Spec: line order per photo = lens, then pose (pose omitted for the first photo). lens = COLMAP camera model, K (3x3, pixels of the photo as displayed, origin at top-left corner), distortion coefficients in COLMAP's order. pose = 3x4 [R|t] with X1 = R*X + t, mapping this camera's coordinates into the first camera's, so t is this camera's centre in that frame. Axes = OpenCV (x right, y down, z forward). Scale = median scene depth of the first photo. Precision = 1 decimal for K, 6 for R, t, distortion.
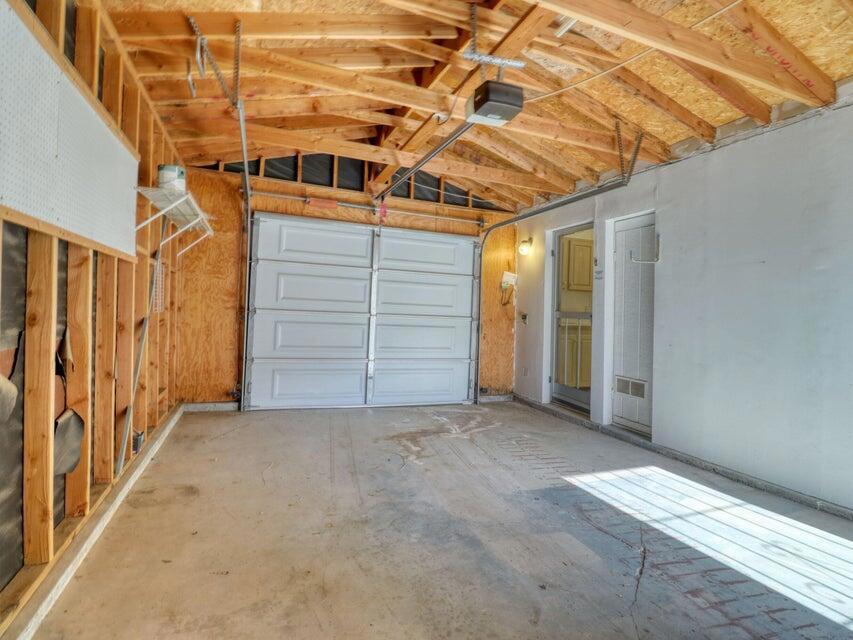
lens RADIAL K [[442.1, 0, 423.6], [0, 442.1, 304.9], [0, 0, 1]] dist [-0.012854, -0.001626]
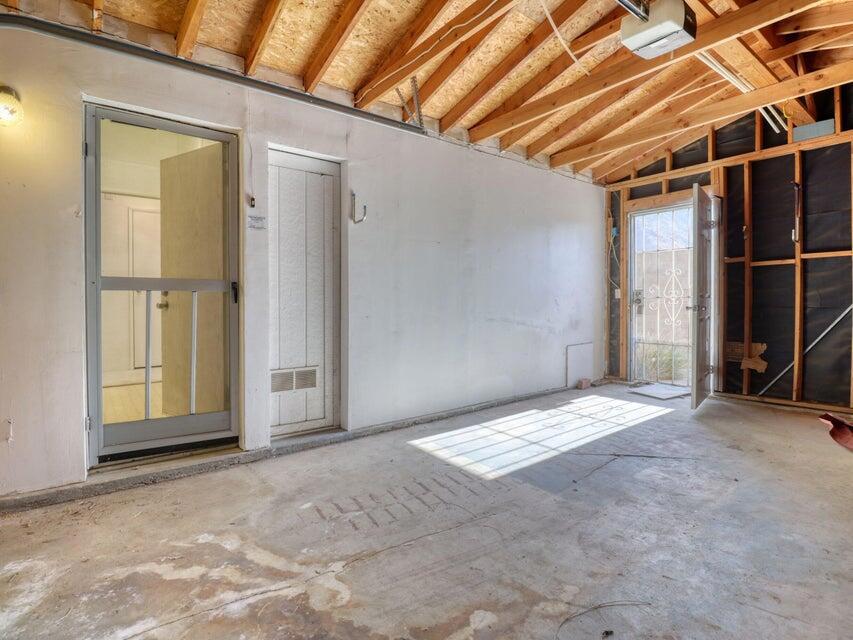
lens RADIAL K [[442.1, 0, 423.6], [0, 442.1, 304.9], [0, 0, 1]] dist [-0.012854, -0.001626]
pose [[-0.292305, -0.037310, 0.955597, -0.421234], [-0.017985, 0.999276, 0.033514, 0.038606], [-0.956156, -0.007390, -0.292765, 1.343971]]
